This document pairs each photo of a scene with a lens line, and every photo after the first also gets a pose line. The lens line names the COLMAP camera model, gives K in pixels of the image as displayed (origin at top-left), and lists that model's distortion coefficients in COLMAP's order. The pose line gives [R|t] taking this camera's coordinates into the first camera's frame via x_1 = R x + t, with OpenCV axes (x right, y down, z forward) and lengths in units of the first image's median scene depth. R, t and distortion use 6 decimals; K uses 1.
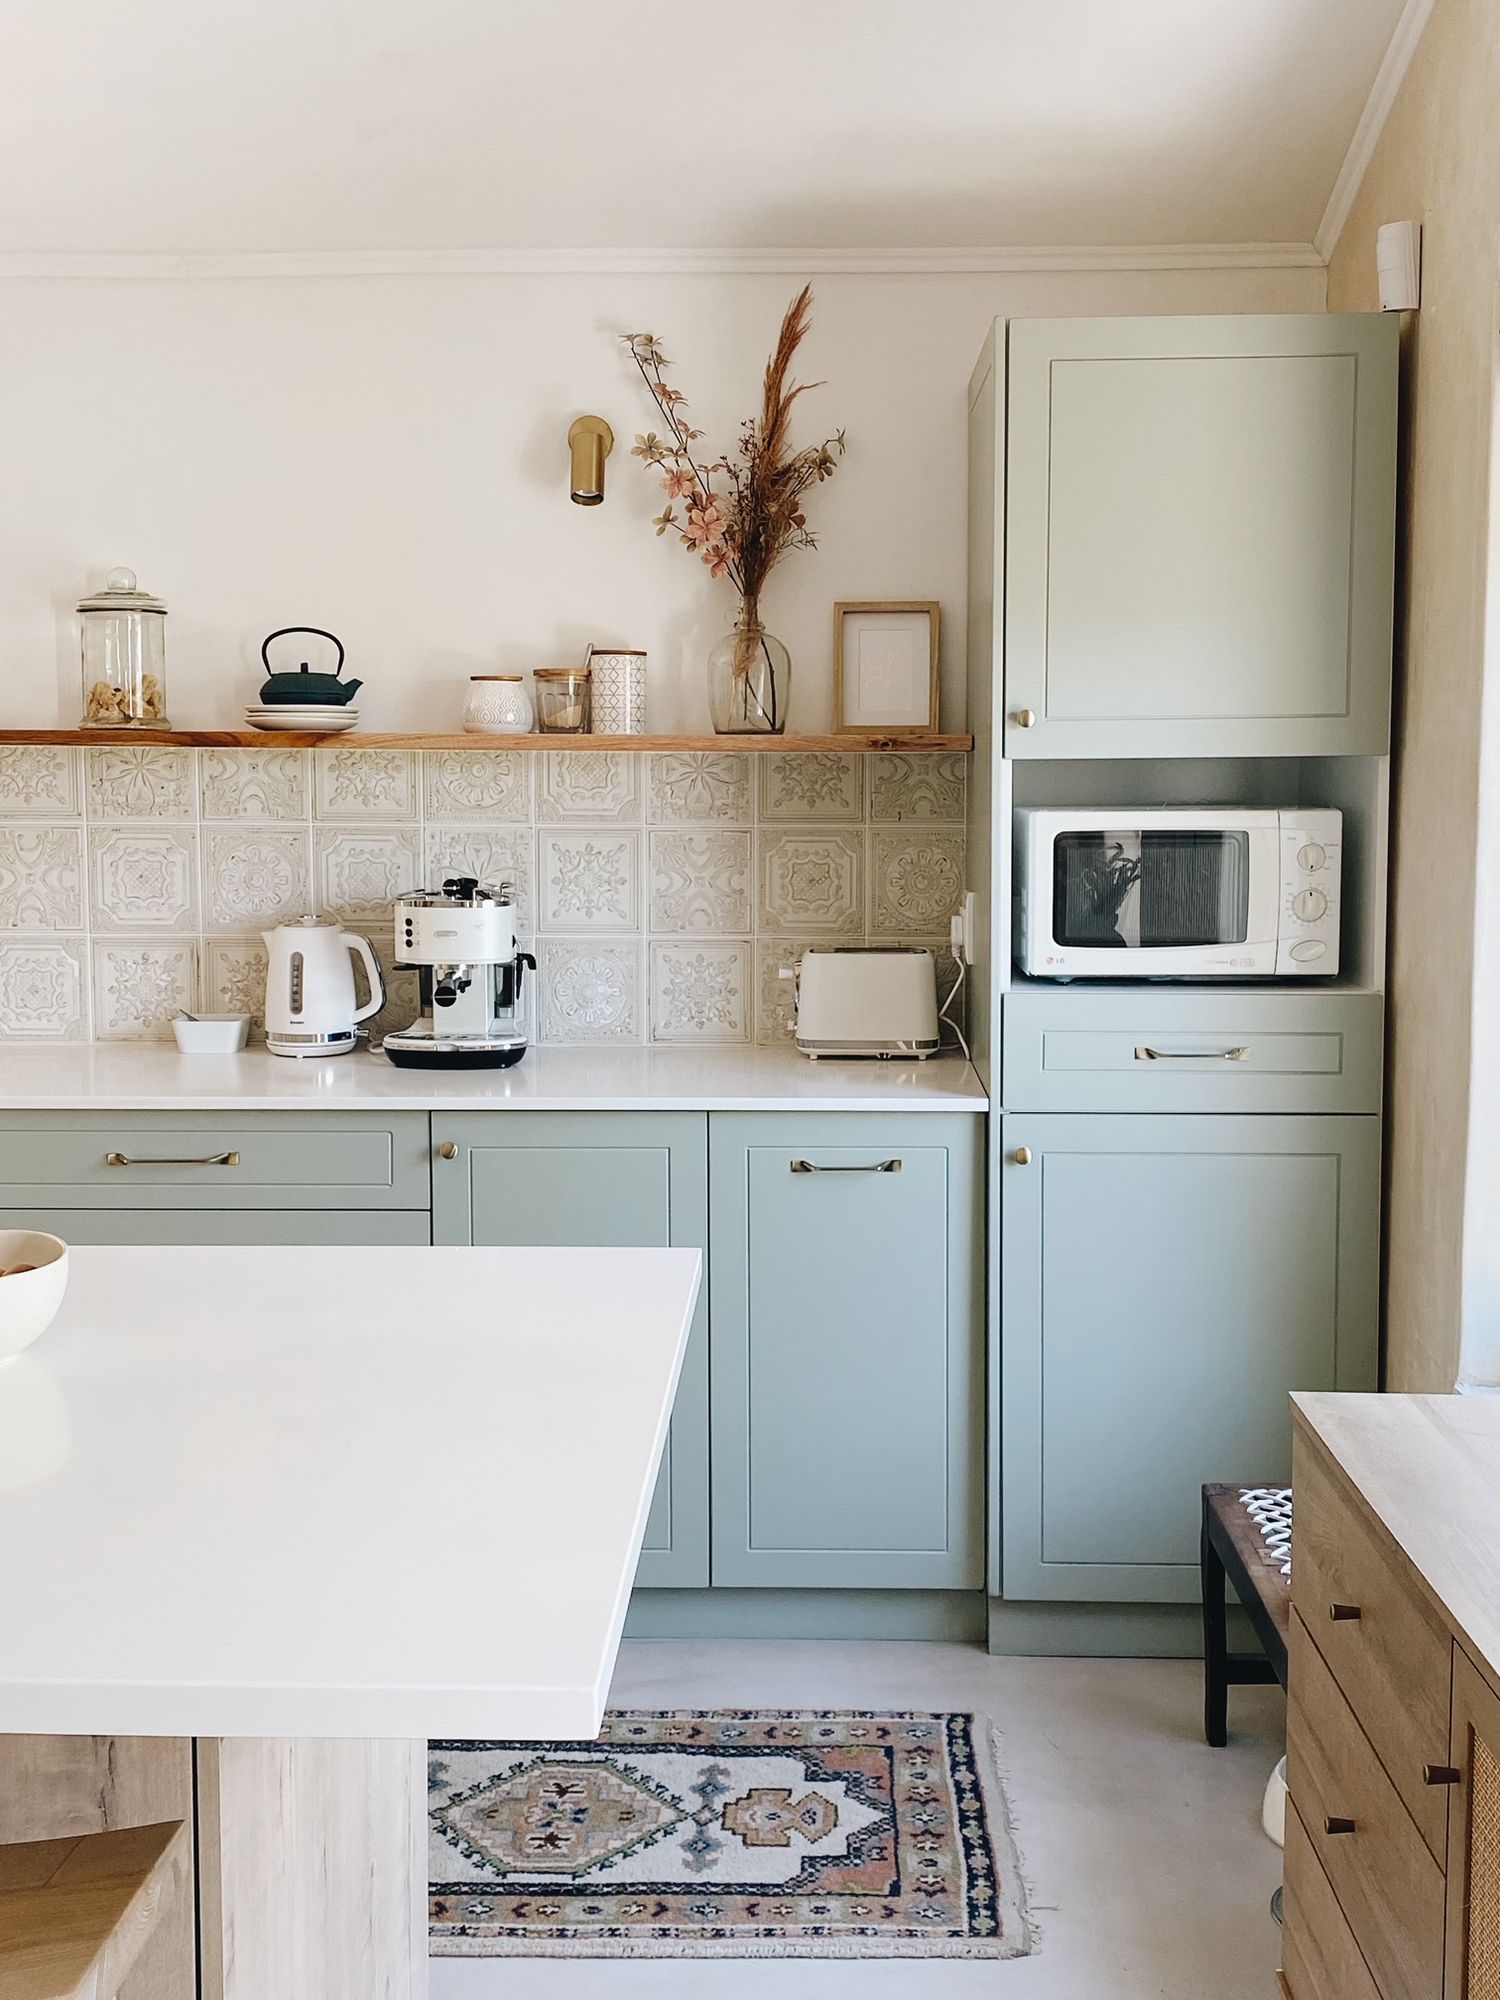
lens RADIAL K [[2289.7, 0, 758.5], [0, 2289.7, 992.7], [0, 0, 1]] dist [0.090202, 0.000000]
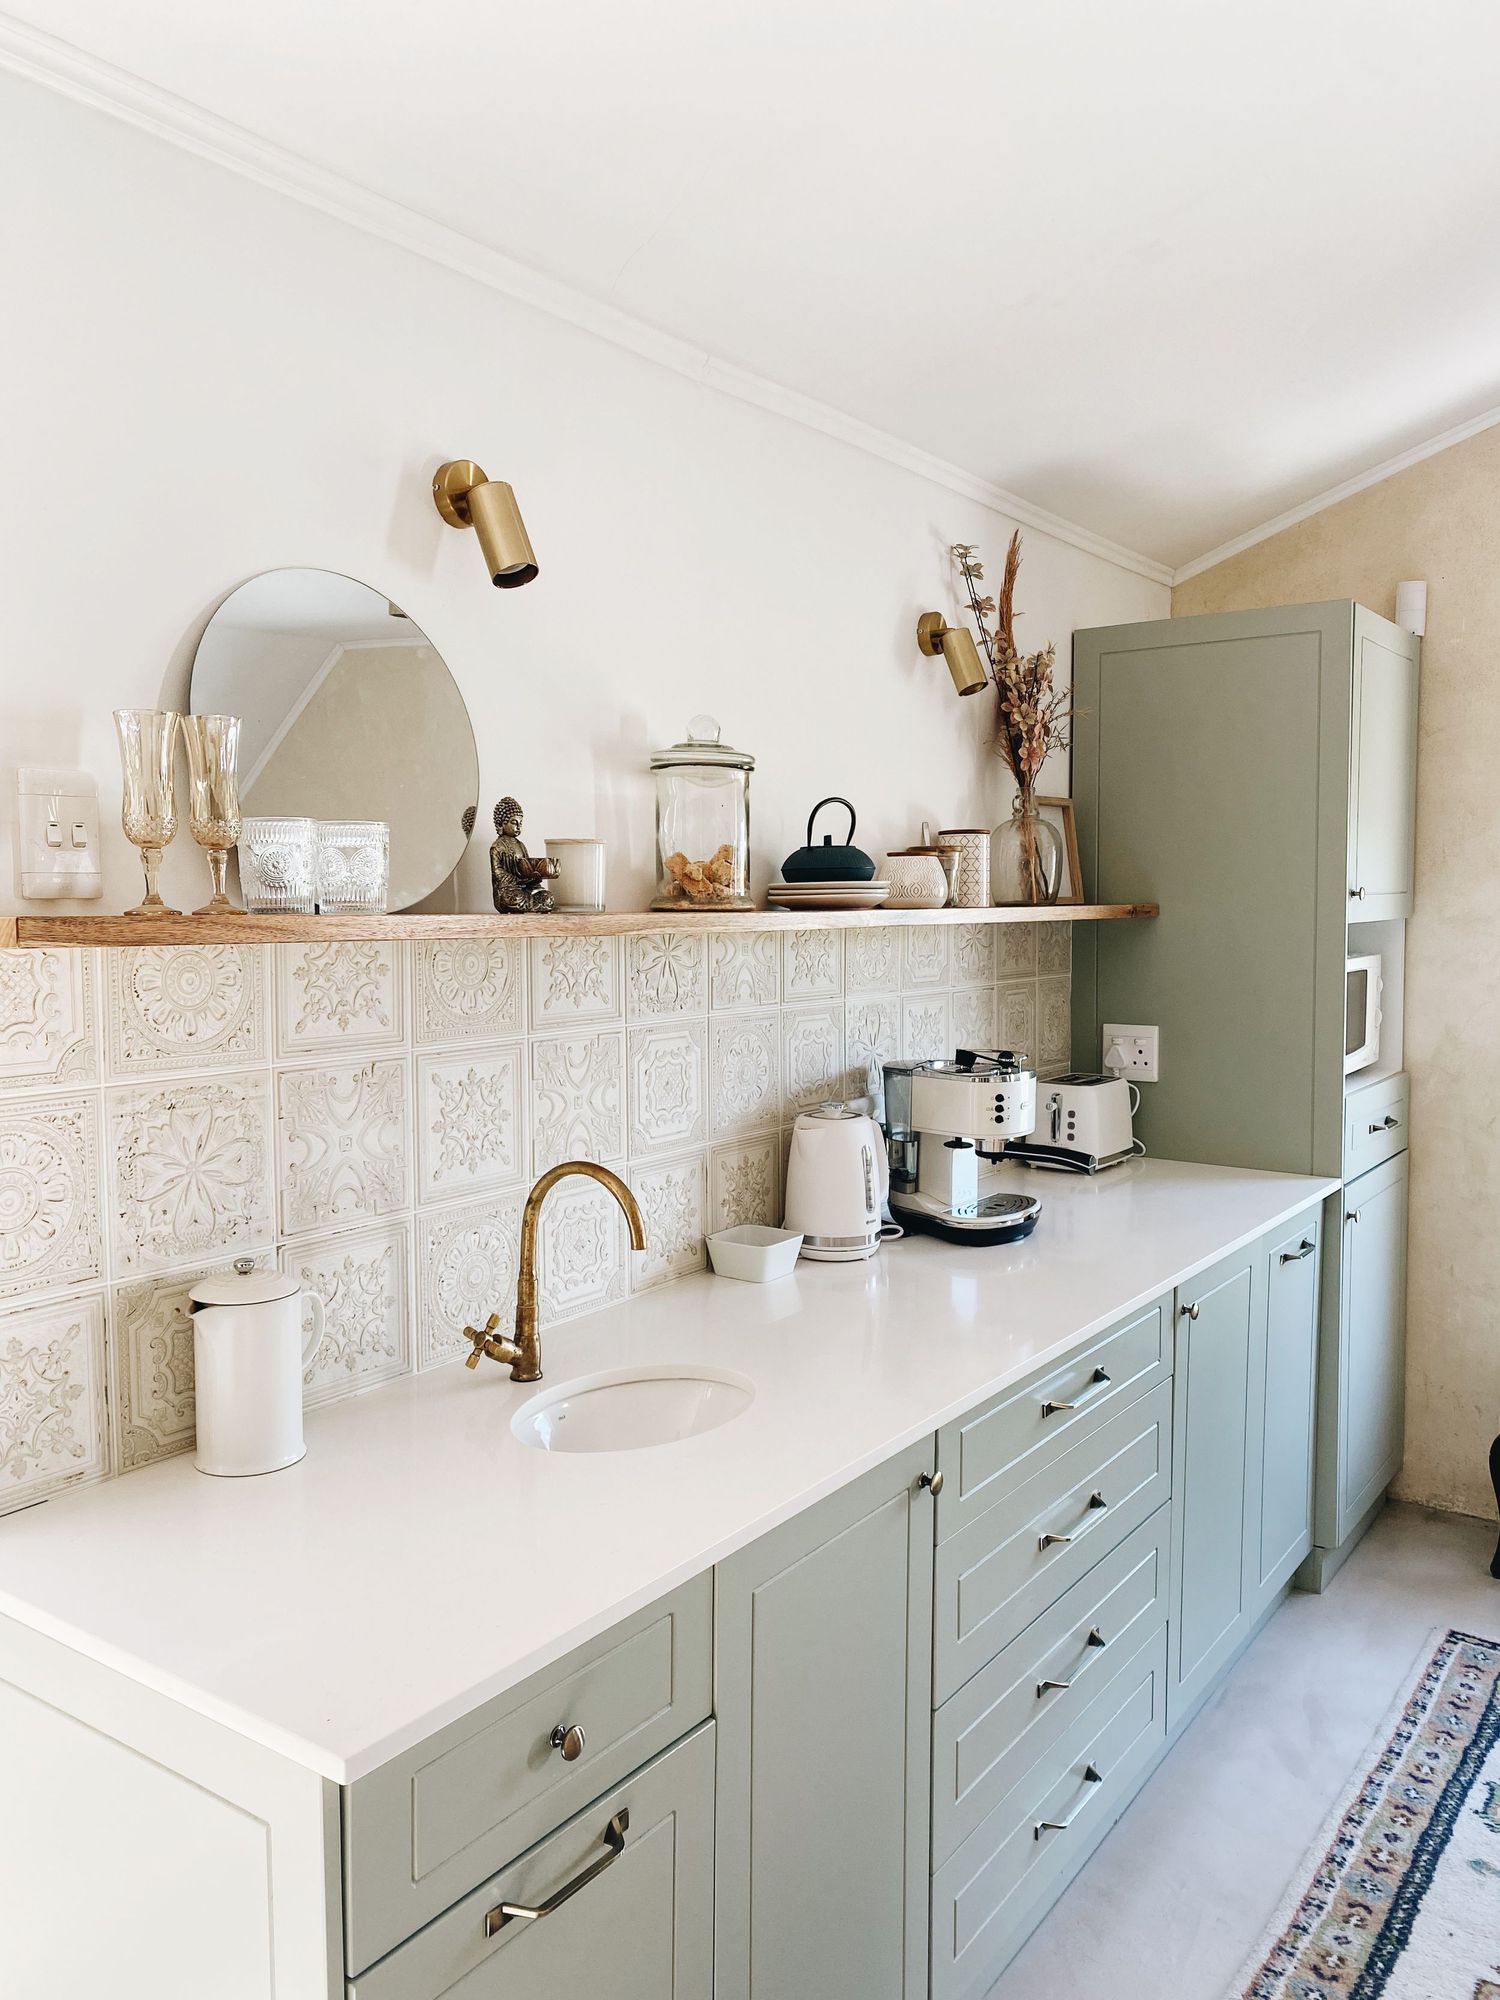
lens RADIAL K [[1511.5, 0, 746.8], [0, 1511.5, 999.1], [0, 0, 1]] dist [0.064572, -0.079835]
pose [[0.555922, -0.061765, 0.828936, -0.720817], [0.089155, 0.995913, 0.014416, -0.088526], [-0.826439, 0.065889, 0.559157, 0.686793]]
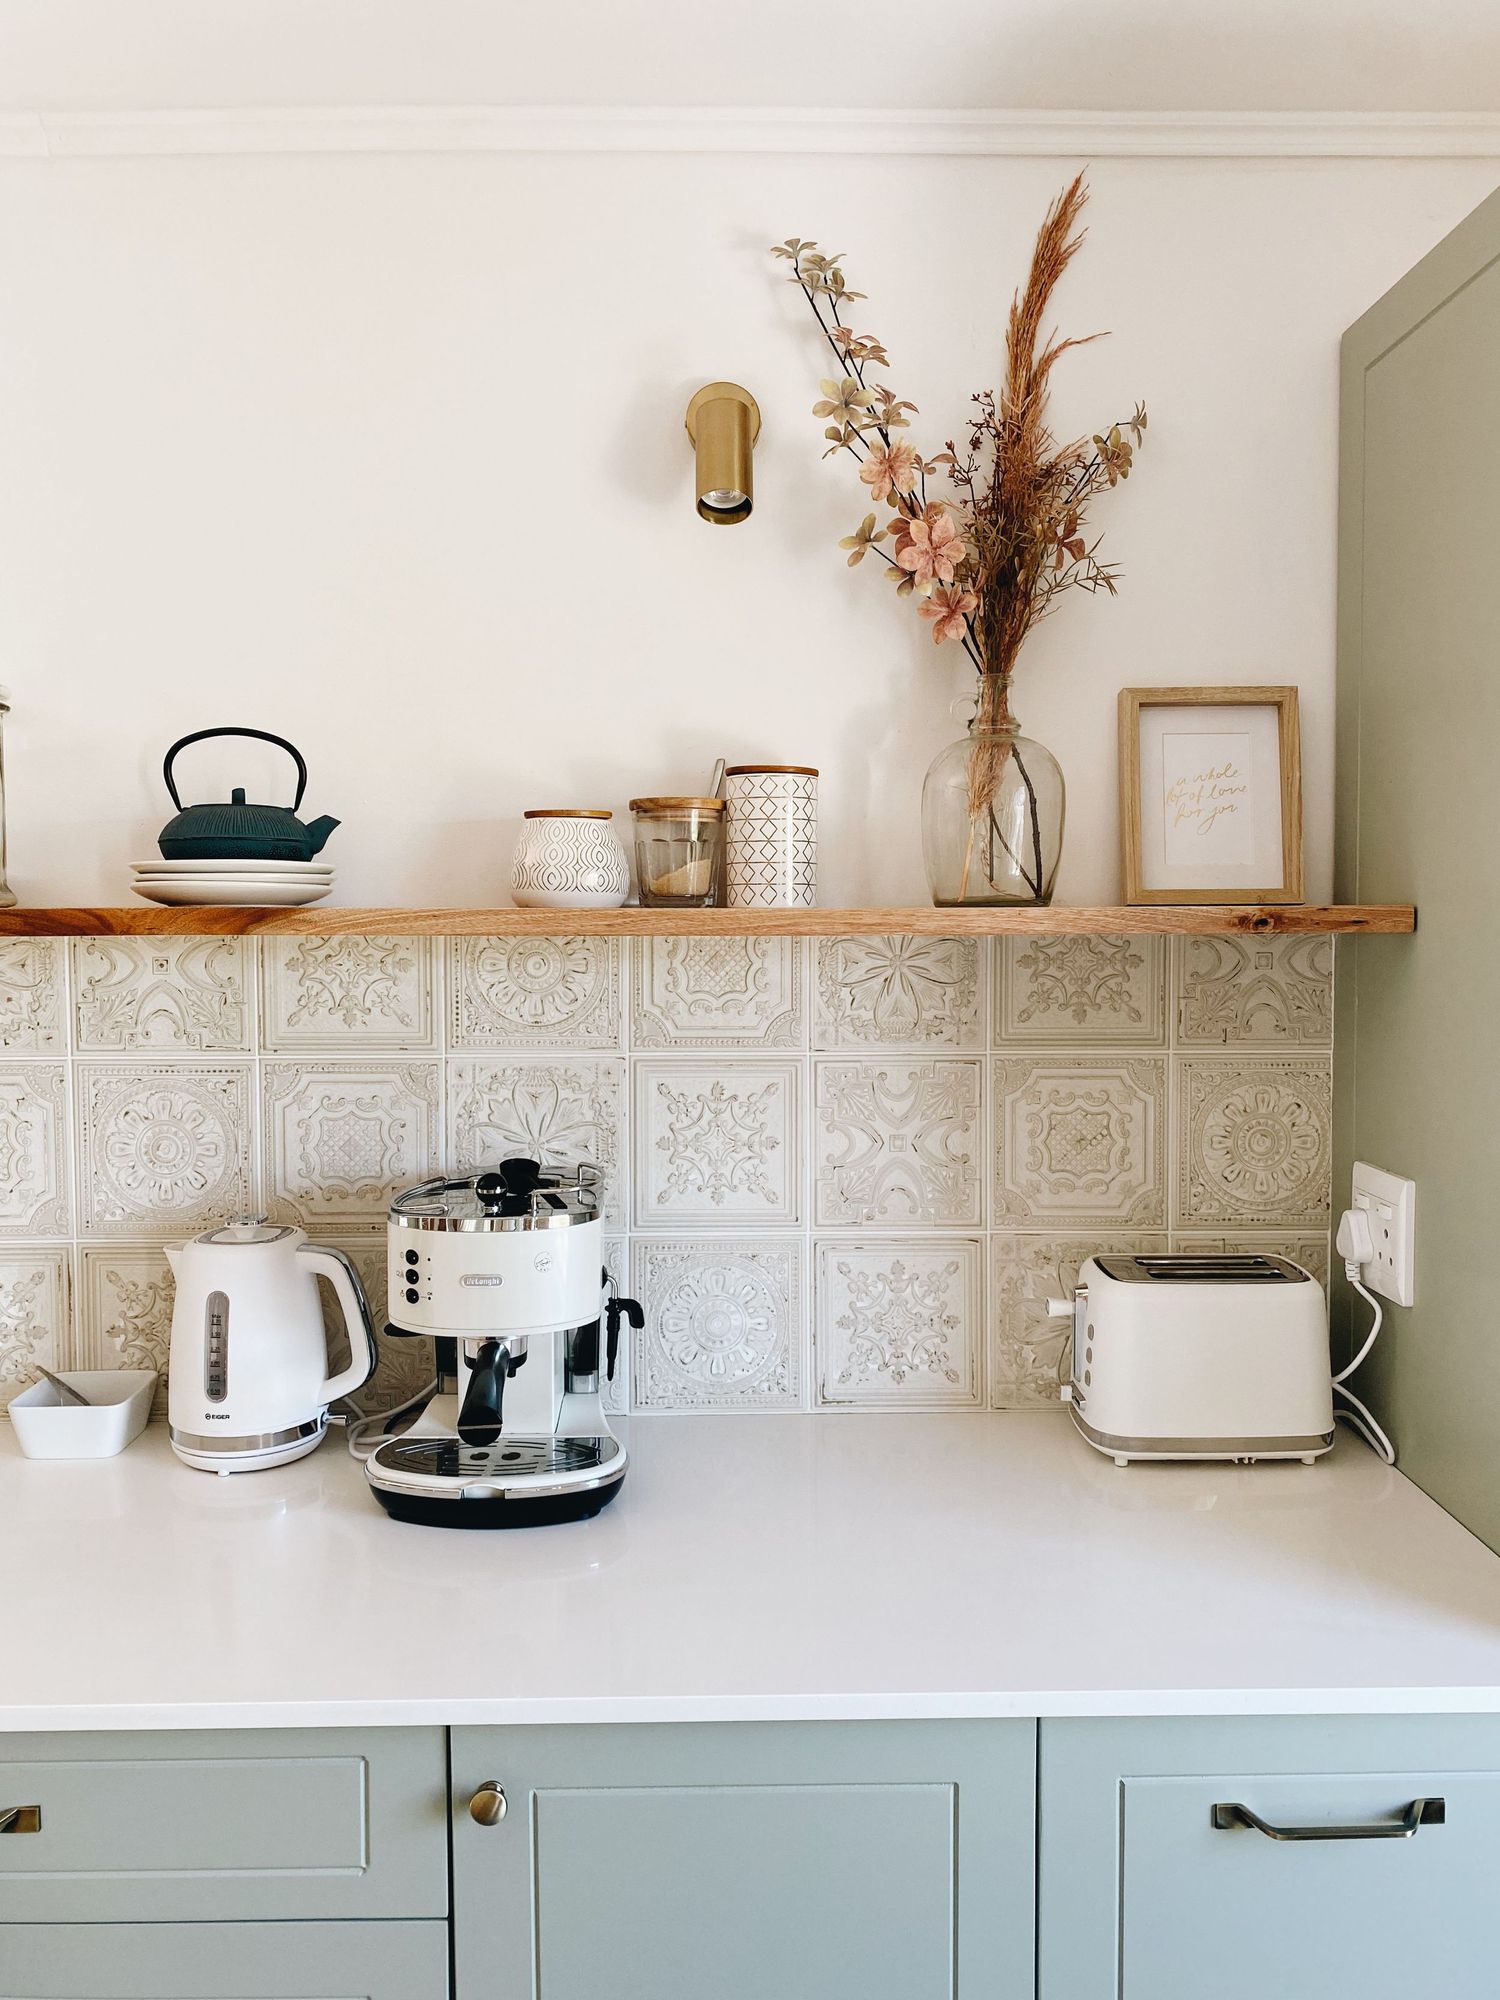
lens RADIAL K [[1512.9, 0, 756.5], [0, 1512.9, 984.2], [0, 0, 1]] dist [0.033299, -0.029521]
pose [[0.998998, -0.007432, 0.044128, -0.082718], [0.009634, 0.998707, -0.049910, -0.072749], [-0.043700, 0.050285, 0.997778, 0.607609]]
